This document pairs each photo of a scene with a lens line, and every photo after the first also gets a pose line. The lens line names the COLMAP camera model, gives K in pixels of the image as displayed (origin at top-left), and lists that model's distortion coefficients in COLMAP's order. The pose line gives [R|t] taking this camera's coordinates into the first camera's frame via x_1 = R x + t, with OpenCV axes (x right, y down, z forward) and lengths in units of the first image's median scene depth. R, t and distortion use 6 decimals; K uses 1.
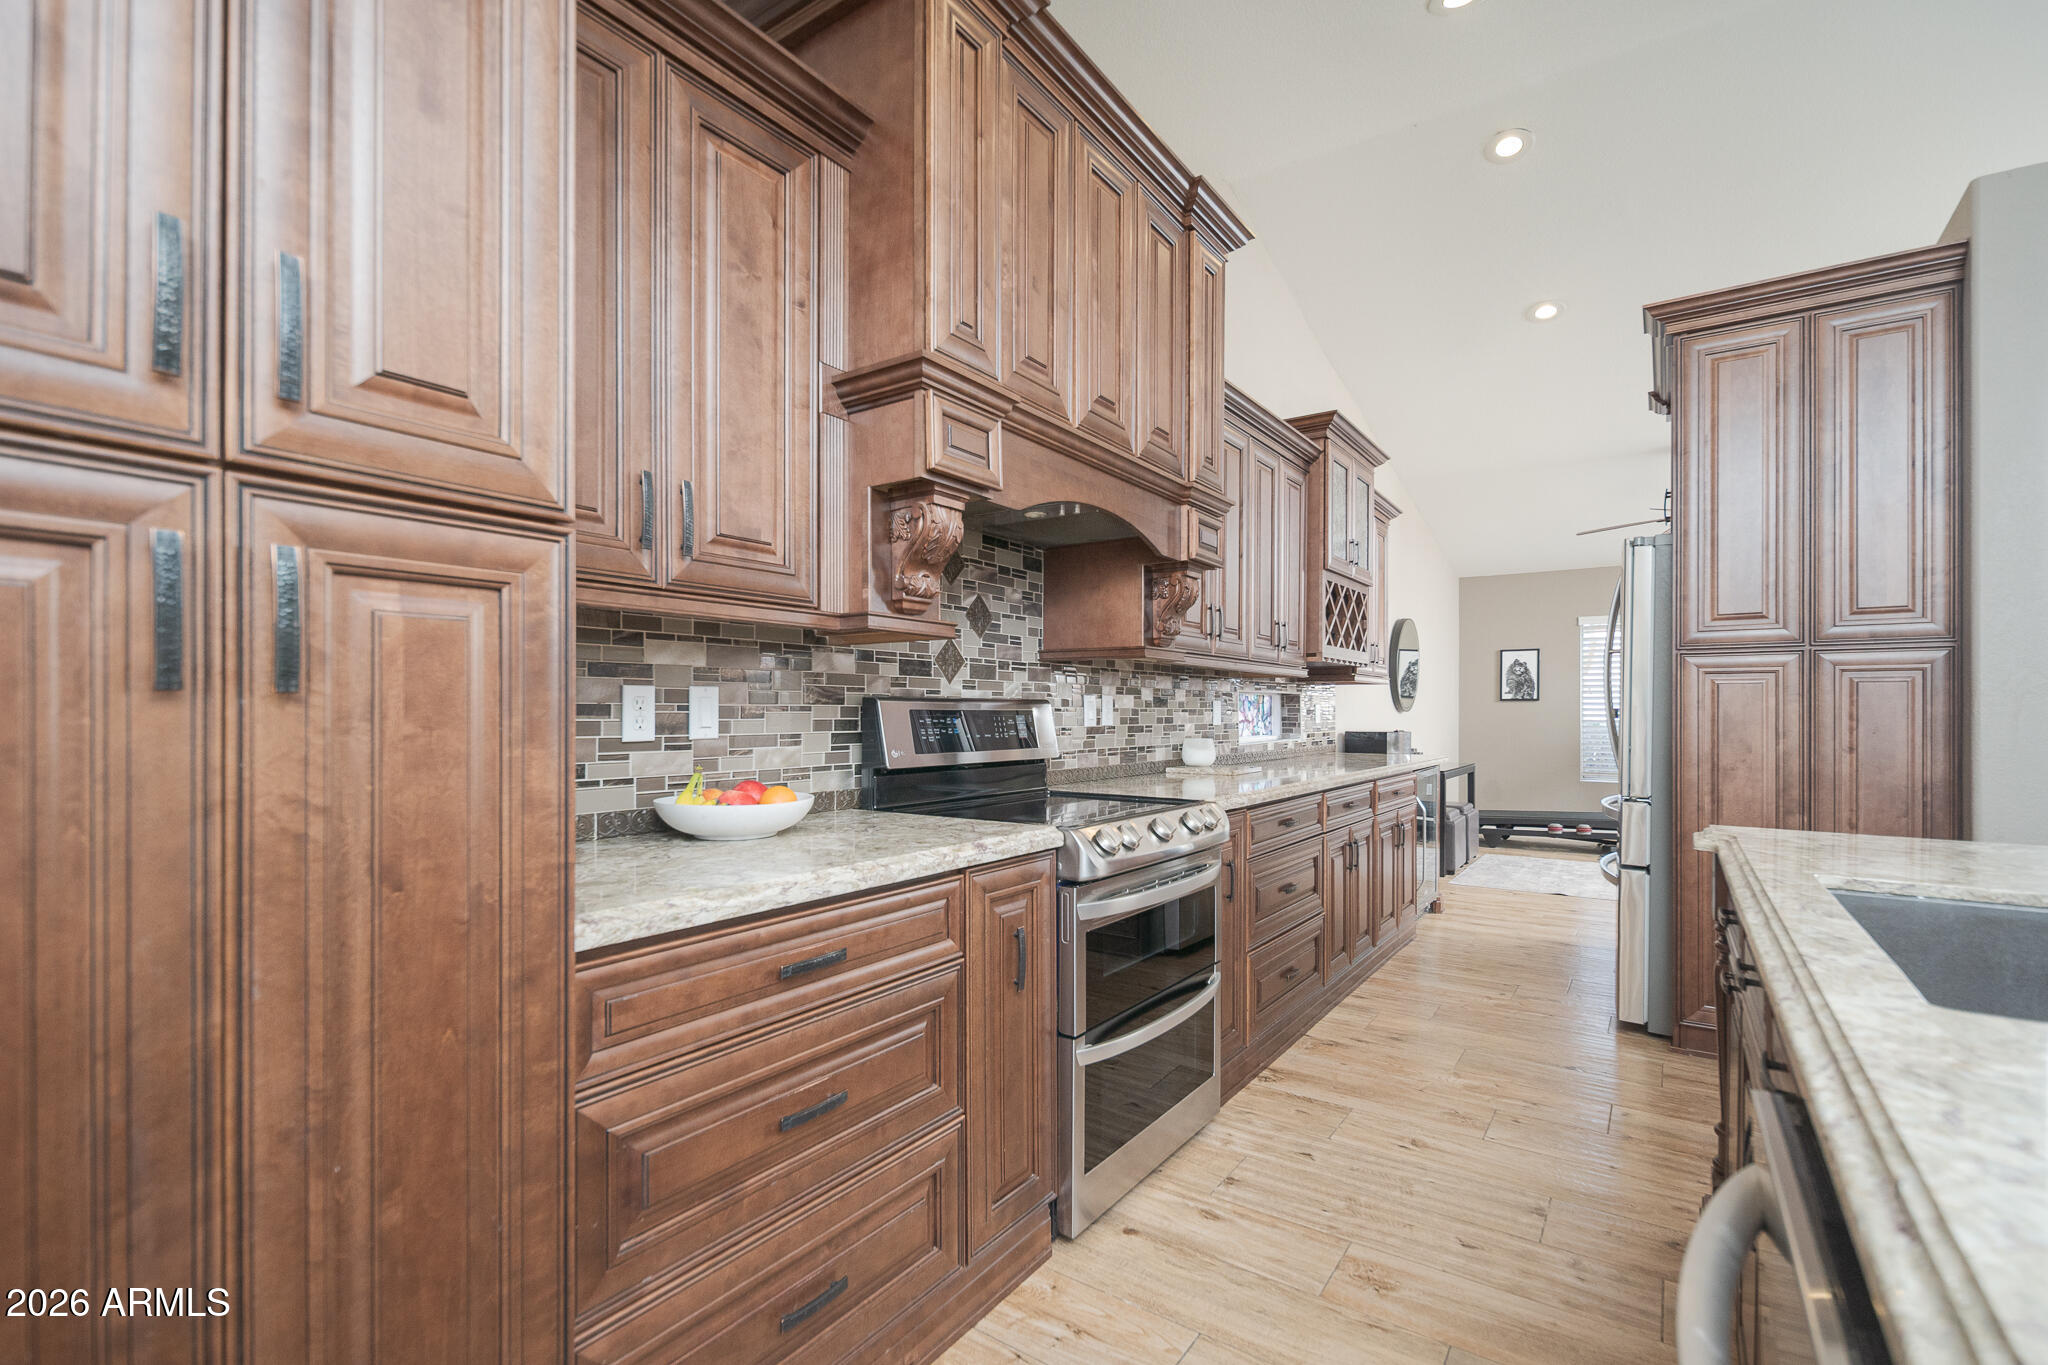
lens RADIAL K [[902.1, 0, 1055.3], [0, 902.1, 706.0], [0, 0, 1]] dist [-0.002968, -0.000512]
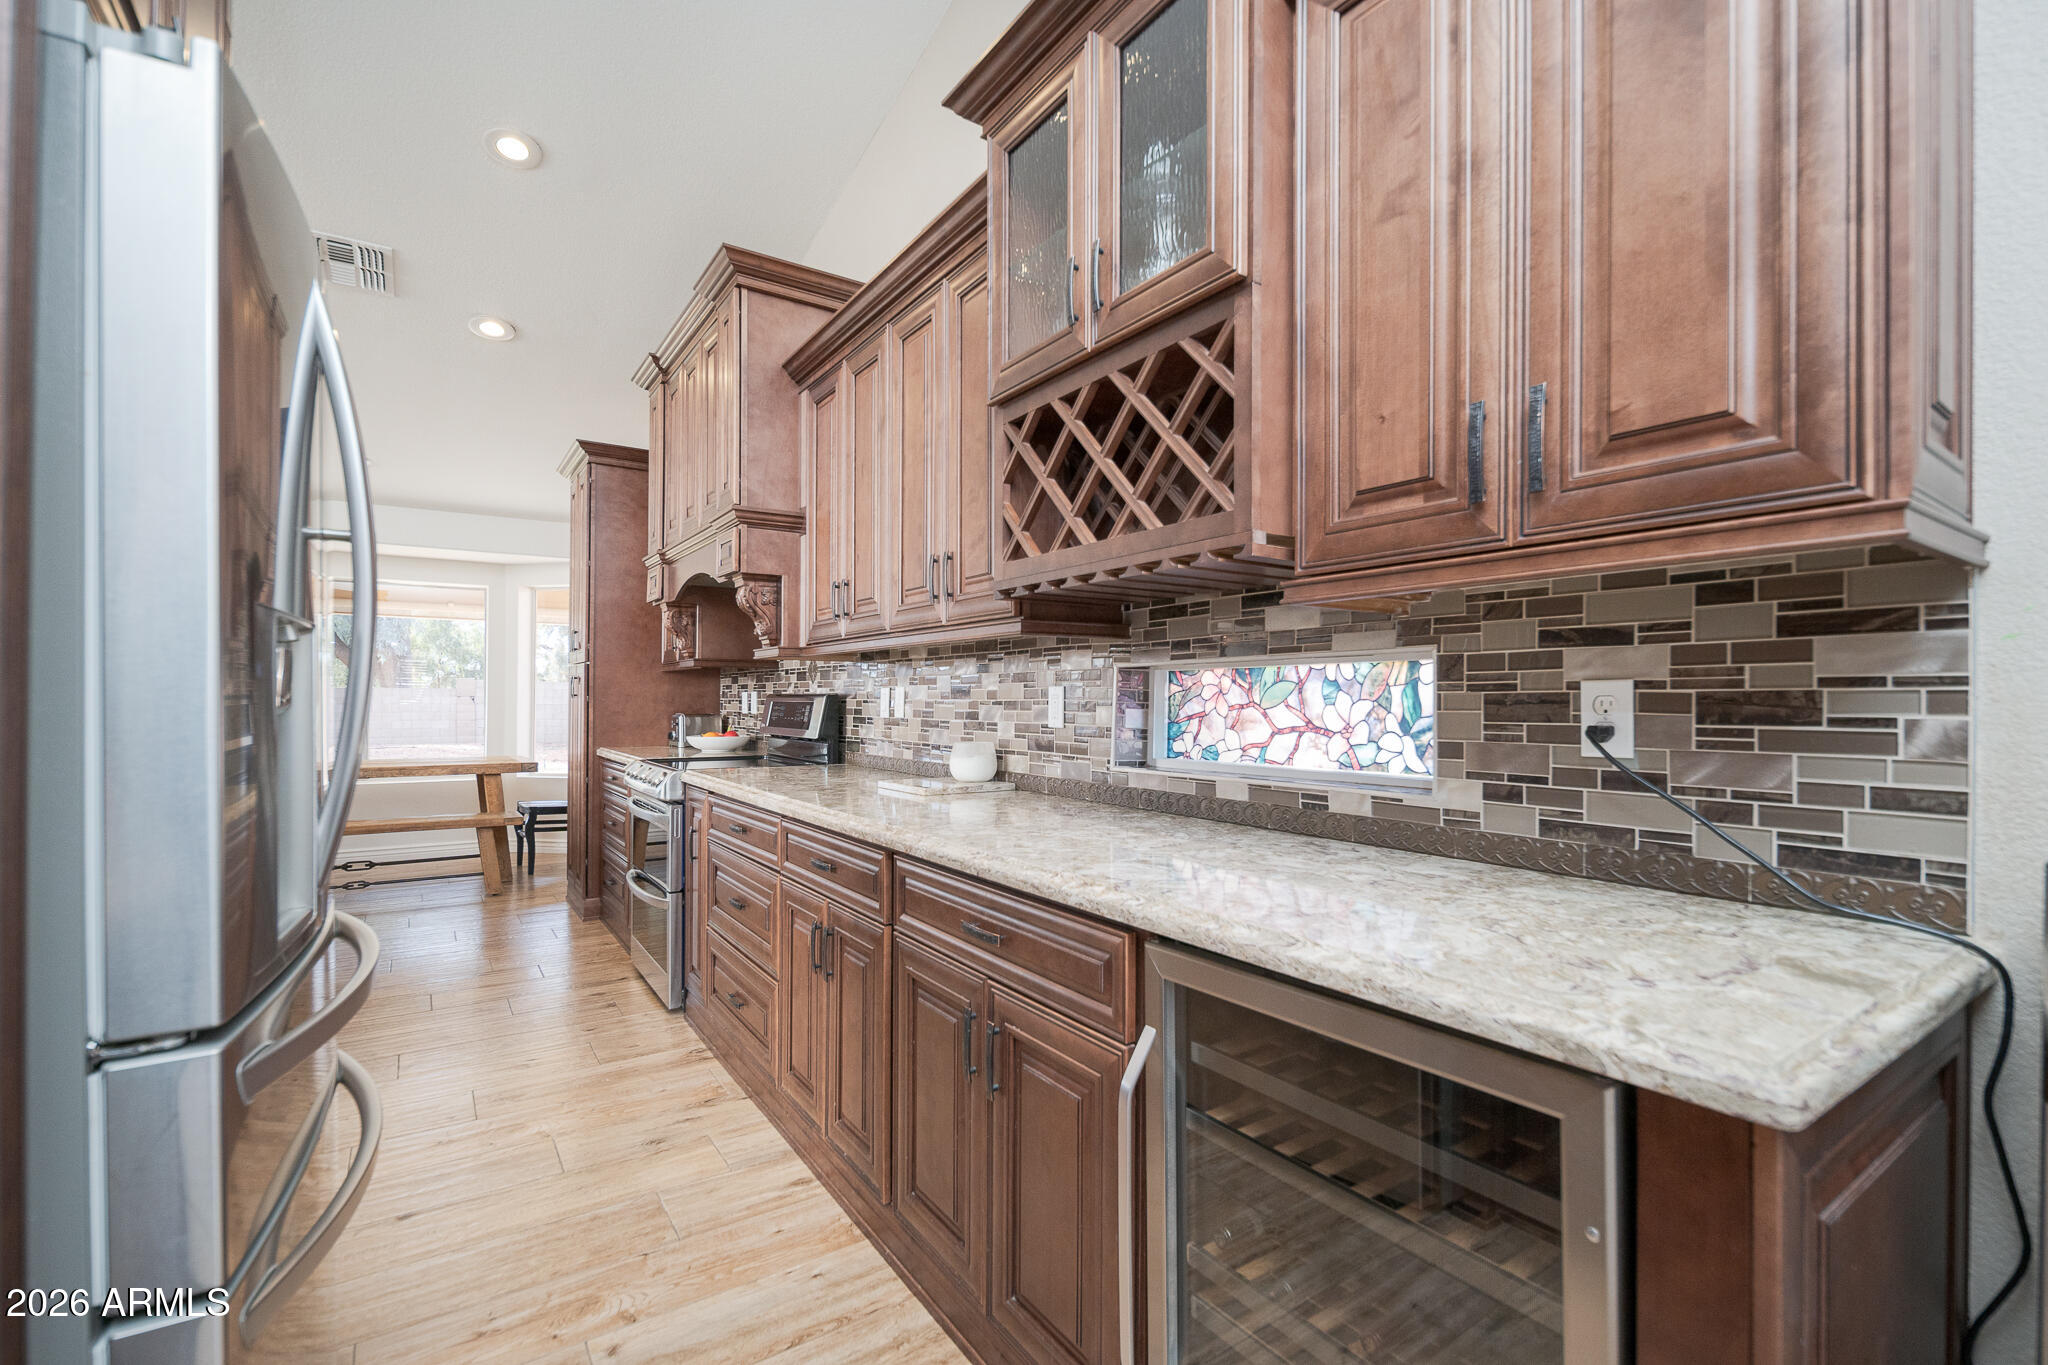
lens RADIAL K [[902.1, 0, 1055.3], [0, 902.1, 706.0], [0, 0, 1]] dist [-0.002968, -0.000512]
pose [[-0.343828, -0.002501, -0.939029, 1.351801], [-0.005619, 0.999984, -0.000607, 0.012625], [0.939016, 0.005068, -0.343836, 2.192884]]
